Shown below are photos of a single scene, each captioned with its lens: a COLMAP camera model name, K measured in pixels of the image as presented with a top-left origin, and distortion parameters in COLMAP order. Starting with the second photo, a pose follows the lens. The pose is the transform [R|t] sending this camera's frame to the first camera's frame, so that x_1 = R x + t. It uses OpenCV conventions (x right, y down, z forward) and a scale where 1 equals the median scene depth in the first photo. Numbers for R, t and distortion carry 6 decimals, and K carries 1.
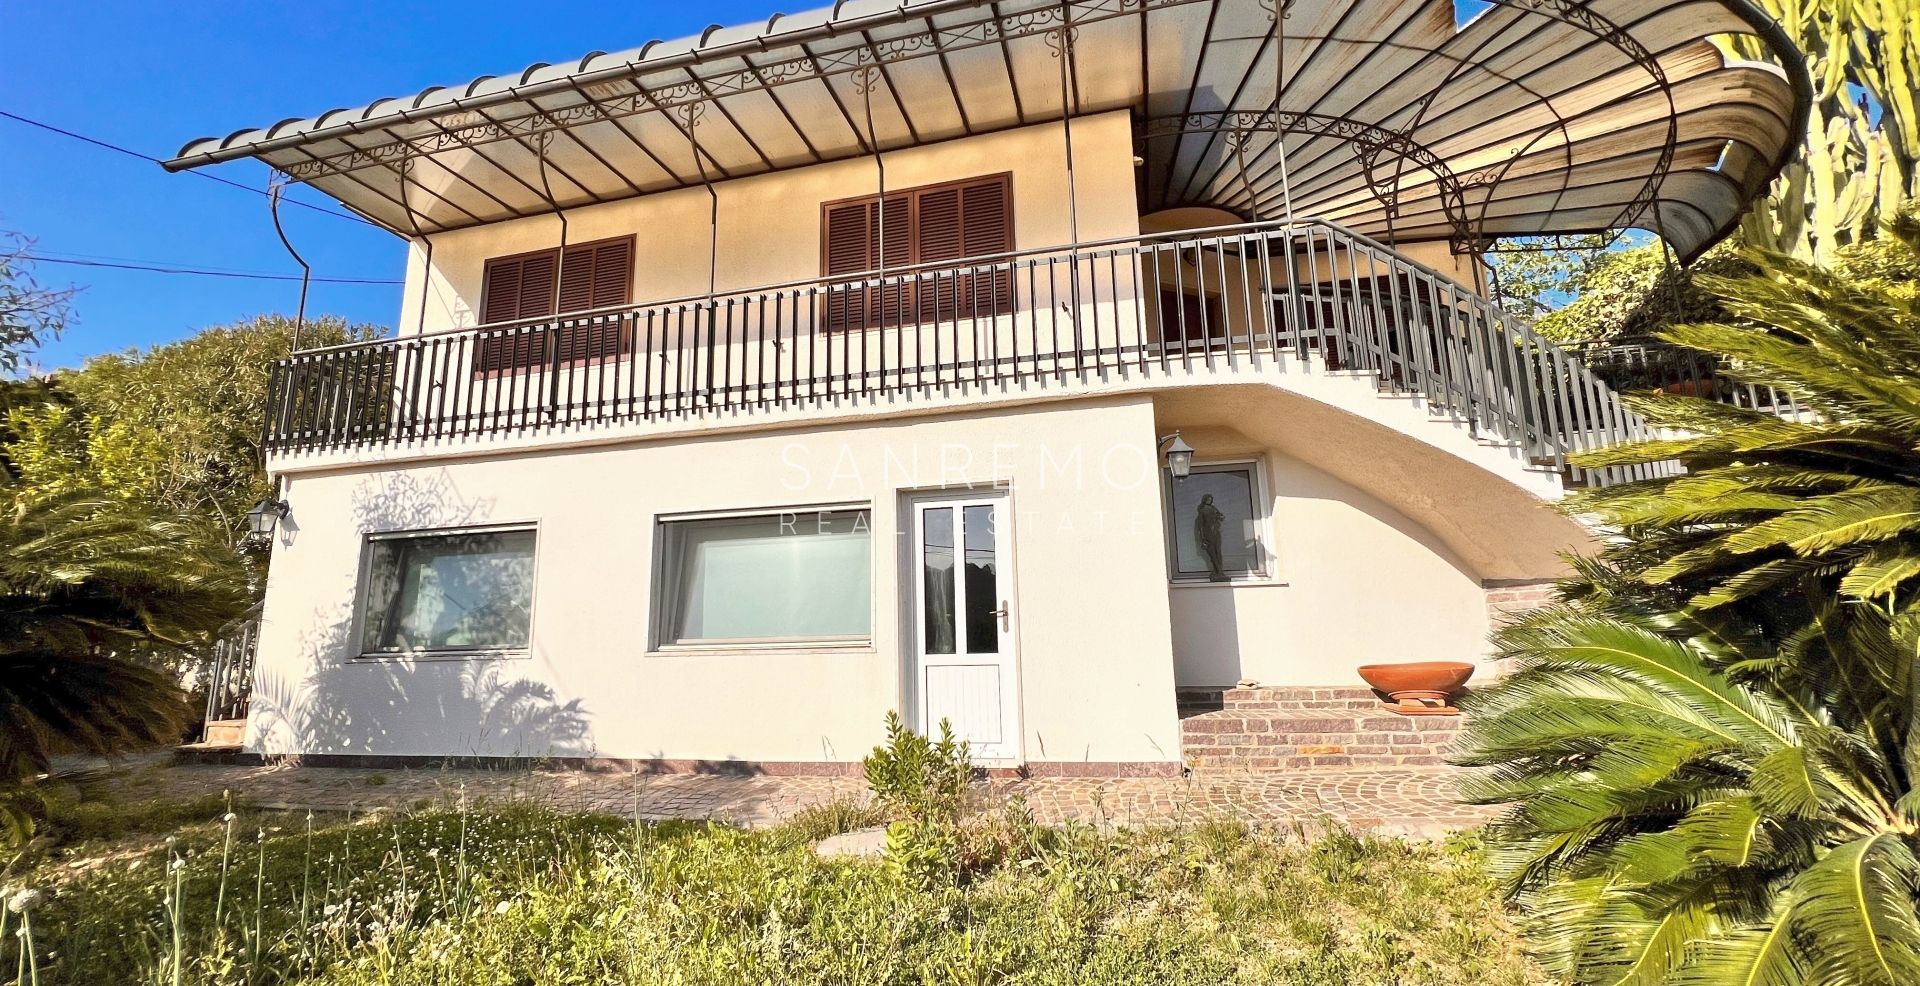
lens RADIAL K [[795.0, 0, 960.0], [0, 795.0, 493.0], [0, 0, 1]] dist [-0.001484, 0.000253]
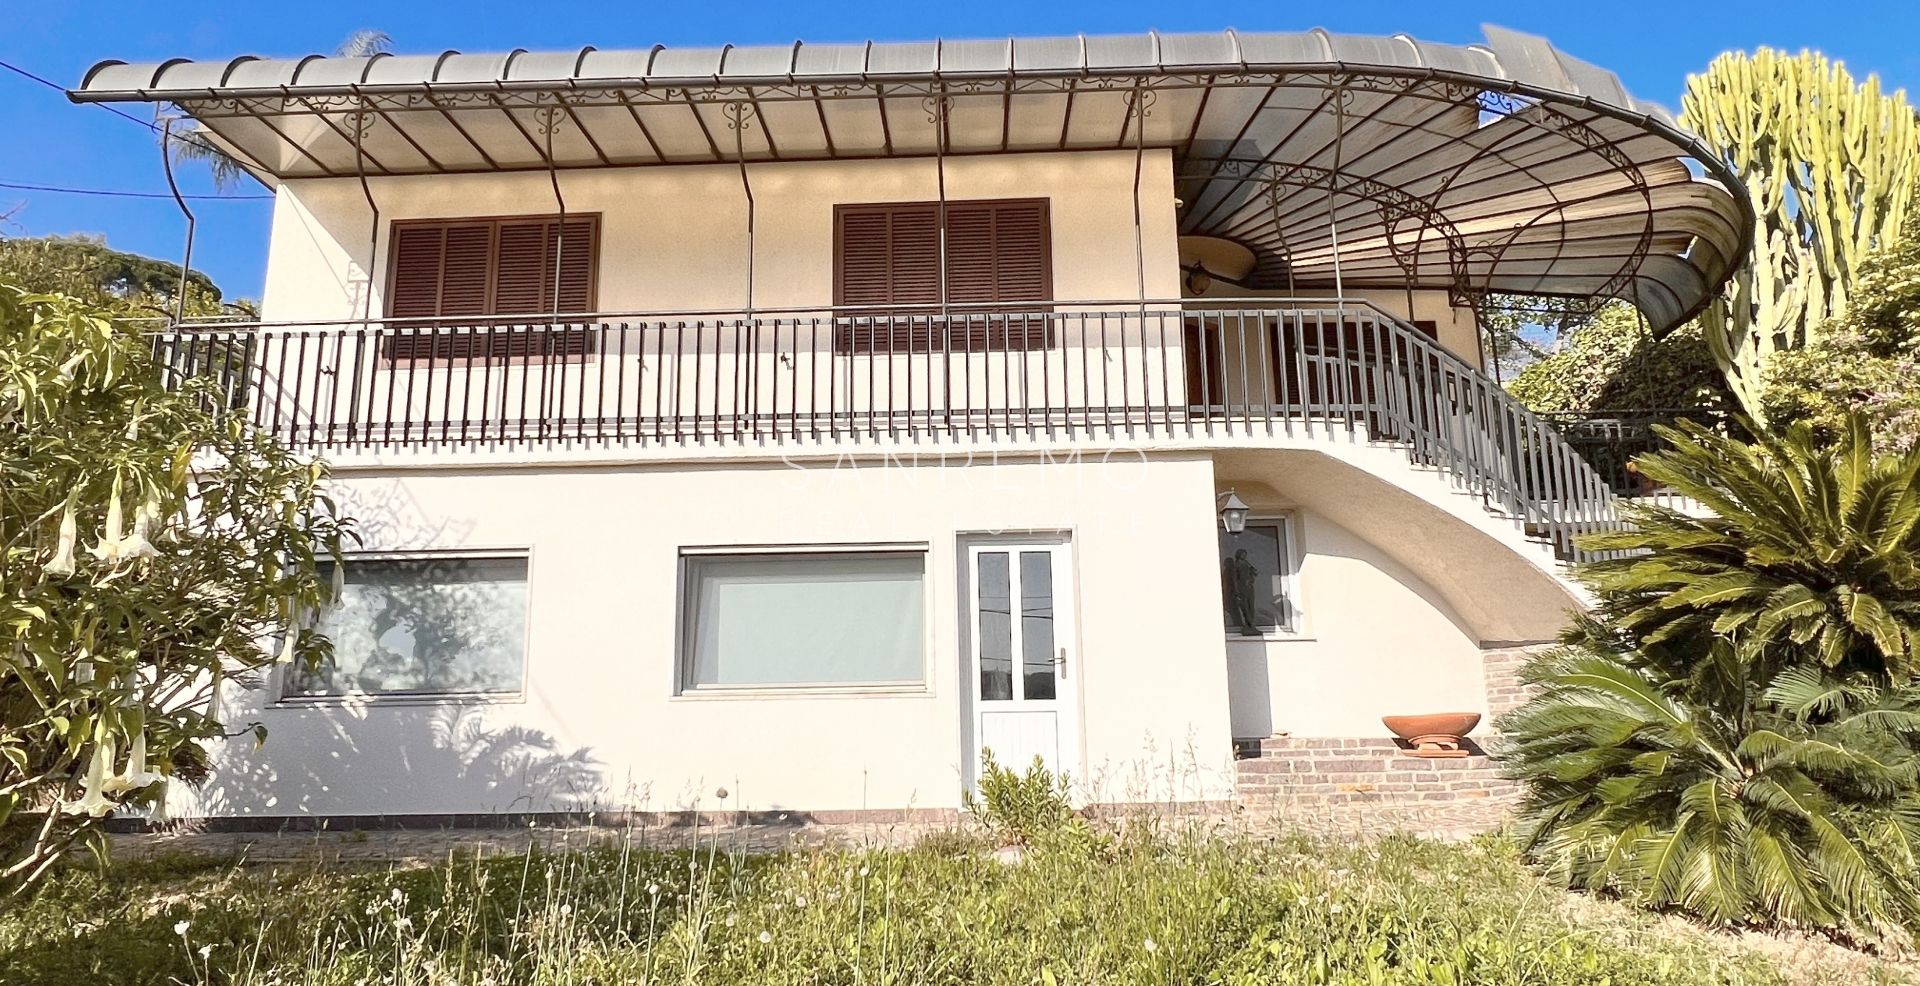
lens RADIAL K [[1193.8, 0, 960.0], [0, 1193.8, 493.0], [0, 0, 1]] dist [-0.000339, -0.001641]
pose [[0.977042, 0.050927, 0.206869, -0.350610], [-0.045997, 0.998533, -0.028578, -0.009298], [-0.208021, 0.018407, 0.977951, -0.401986]]
